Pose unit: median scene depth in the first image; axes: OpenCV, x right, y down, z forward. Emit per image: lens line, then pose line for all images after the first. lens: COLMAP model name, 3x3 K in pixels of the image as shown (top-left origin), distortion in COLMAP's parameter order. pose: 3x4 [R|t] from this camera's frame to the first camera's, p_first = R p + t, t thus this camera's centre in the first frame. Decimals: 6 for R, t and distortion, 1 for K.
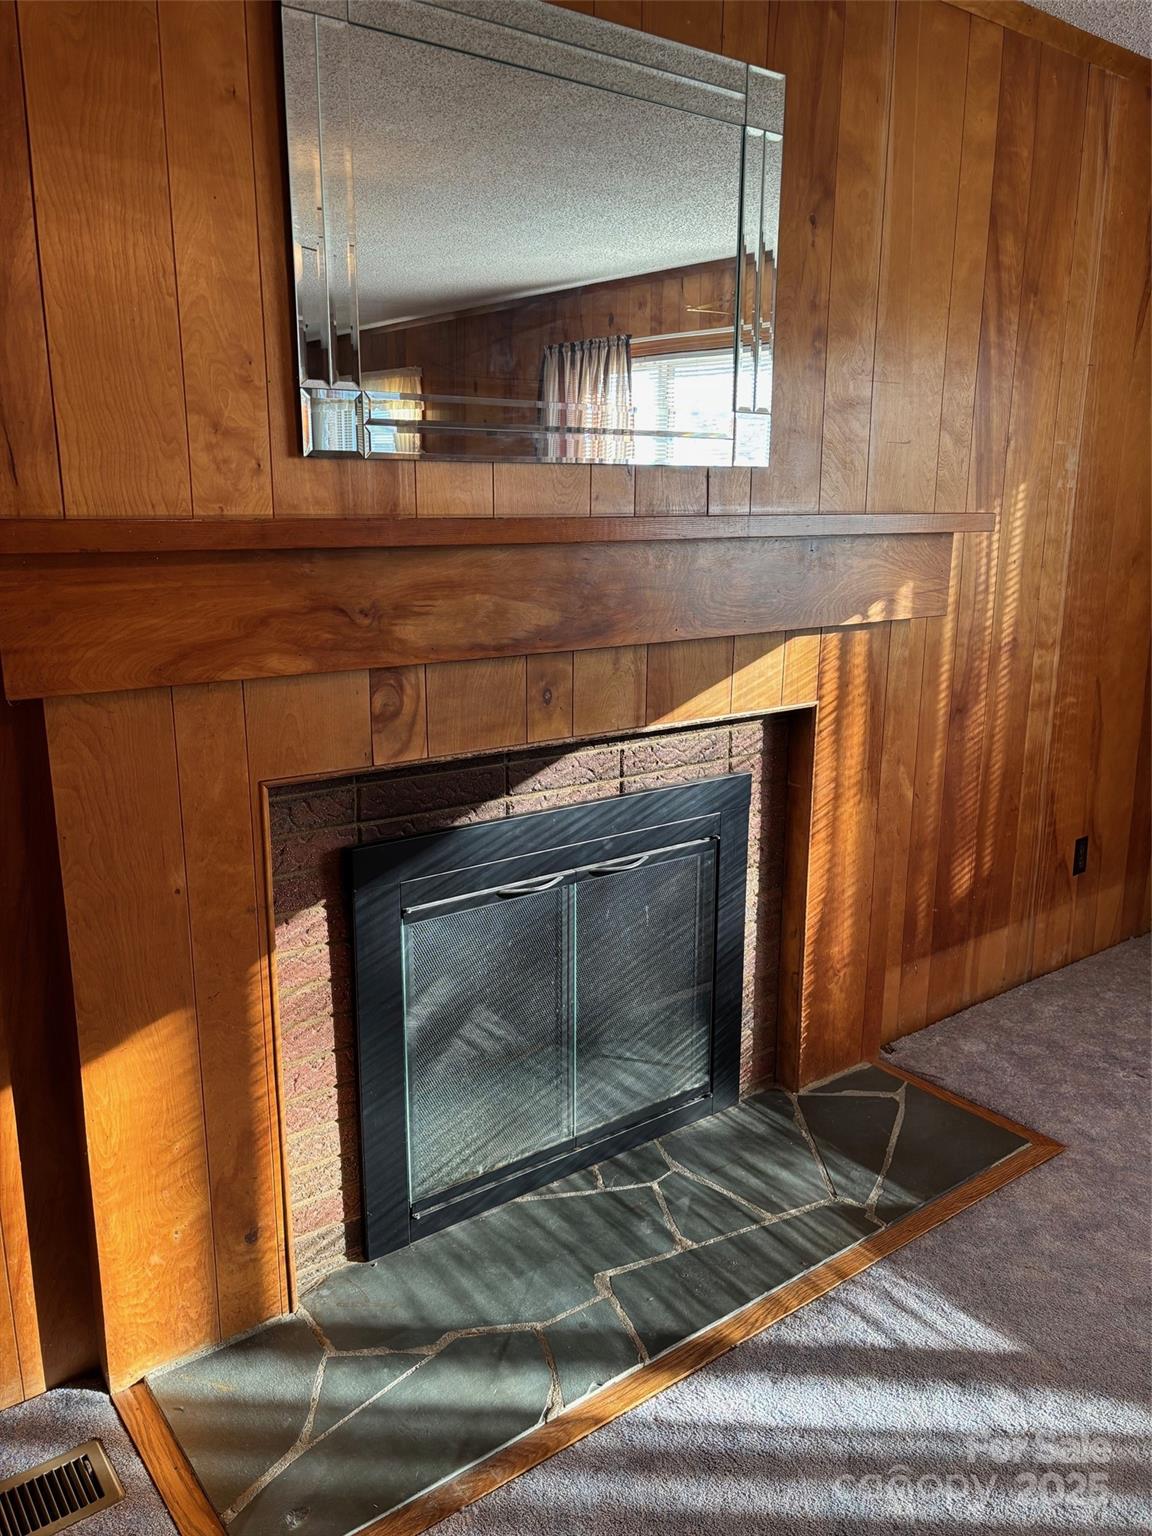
lens RADIAL K [[1166.7, 0, 575.9], [0, 1166.7, 777.7], [0, 0, 1]] dist [0.025974, 0.001279]
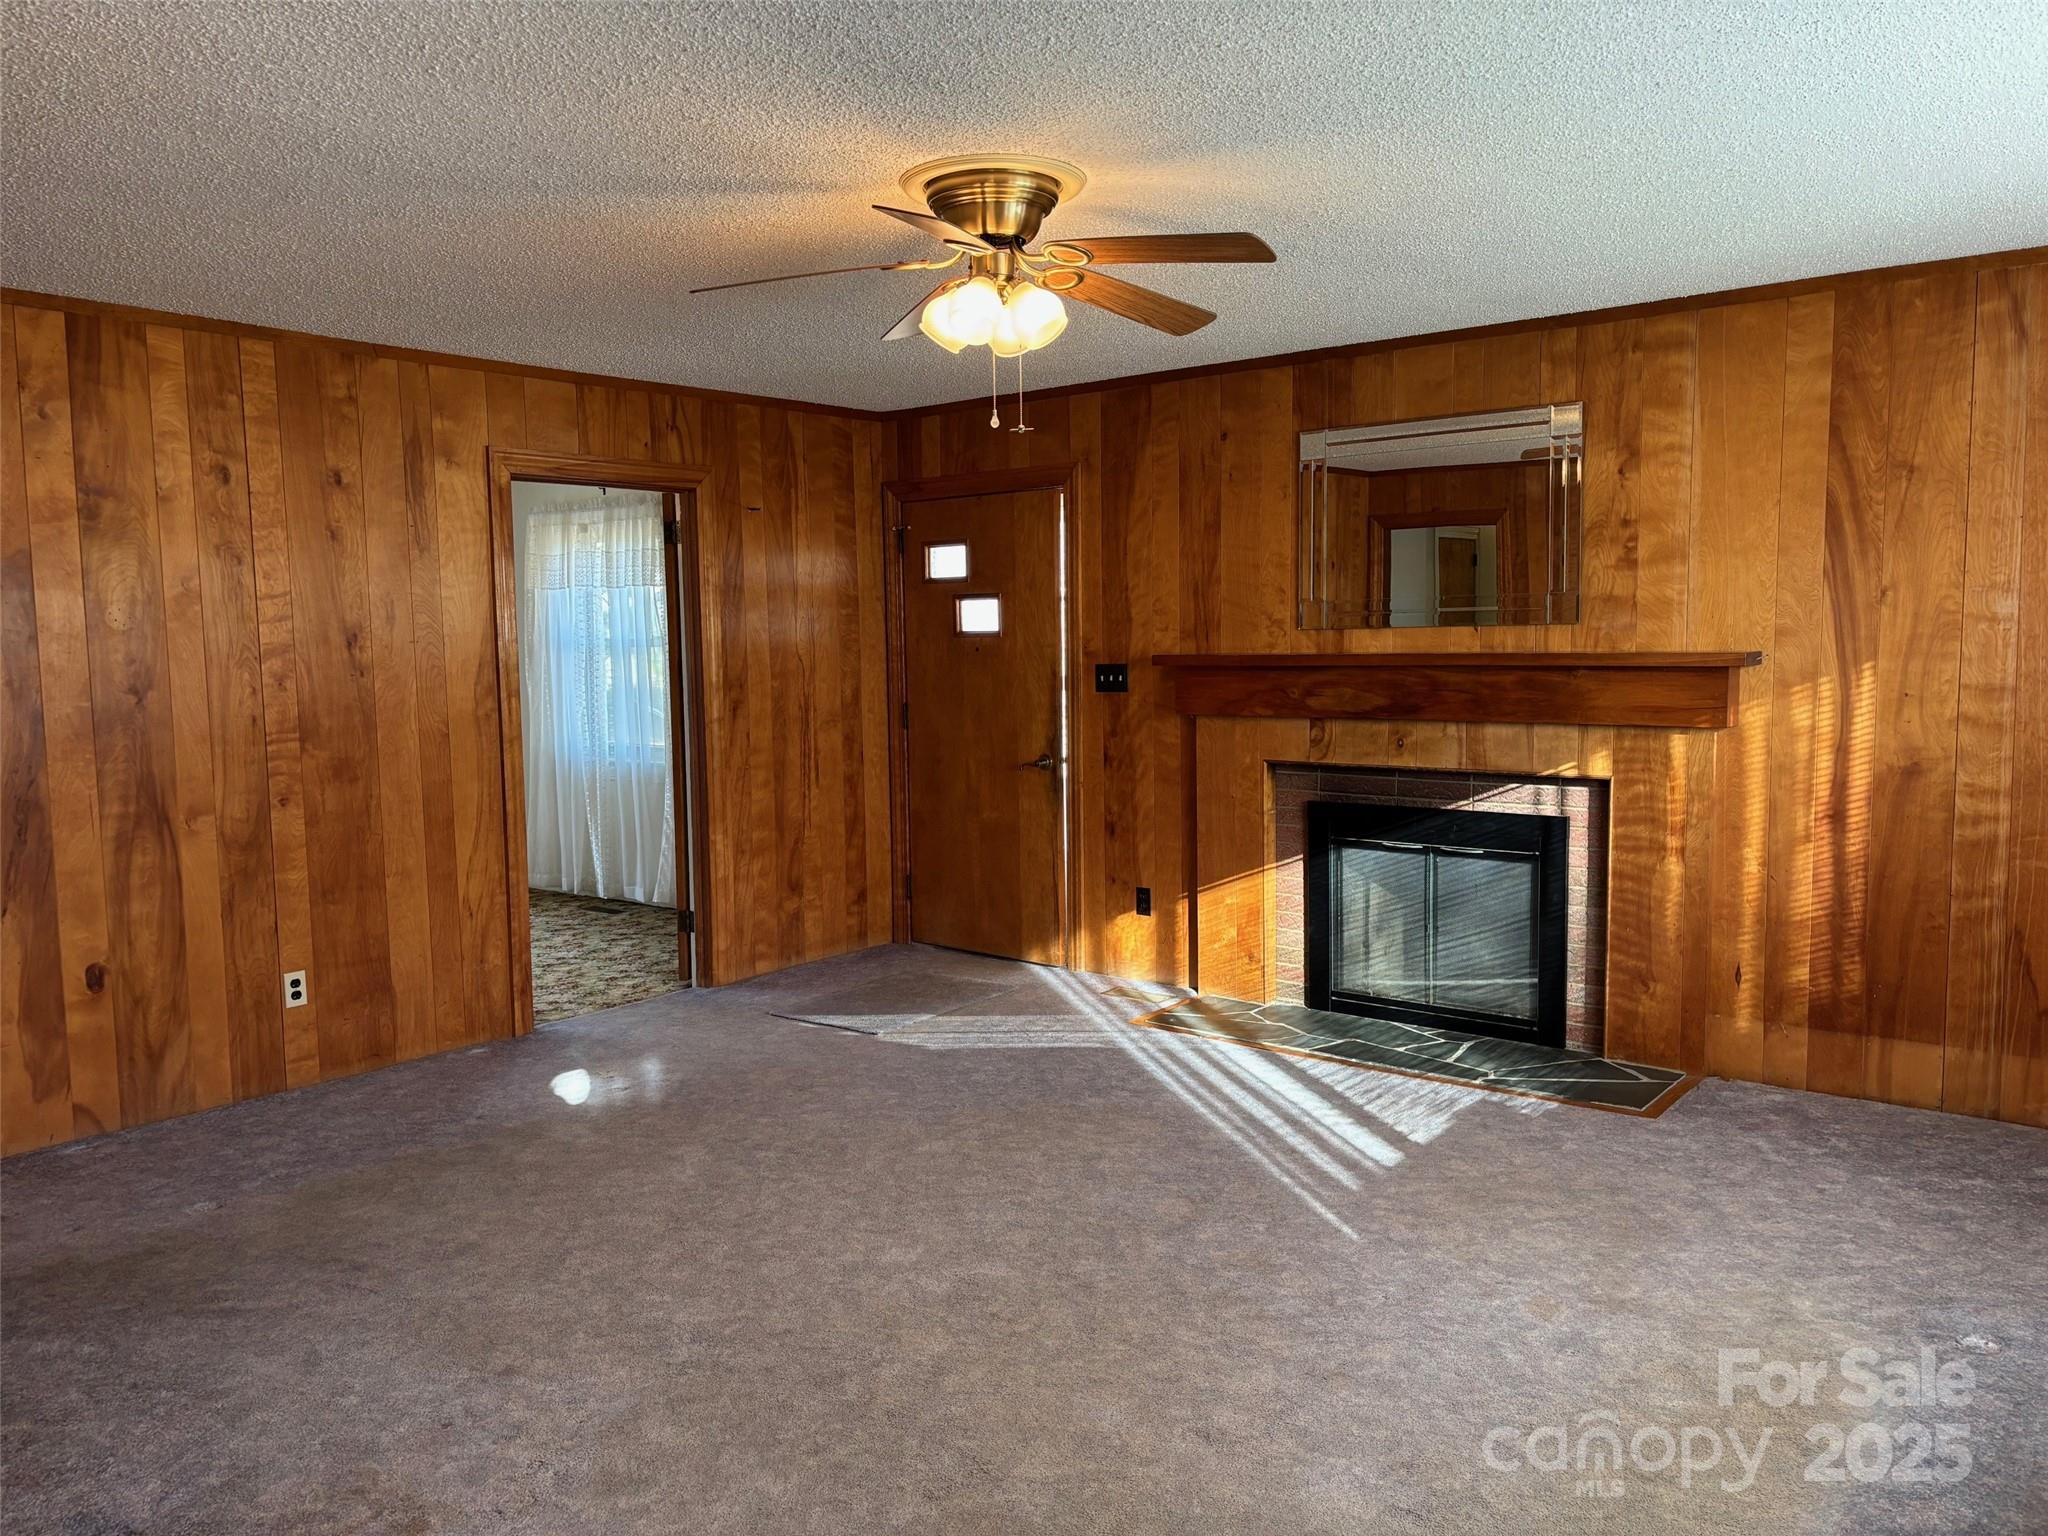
lens RADIAL K [[1555.6, 0, 1024.3], [0, 1555.6, 768.4], [0, 0, 1]] dist [0.025974, 0.001279]
pose [[0.229422, 0.075415, -0.970401, 2.577313], [-0.210065, 0.977334, 0.026291, 0.038450], [0.950389, 0.197815, 0.240064, -0.239451]]
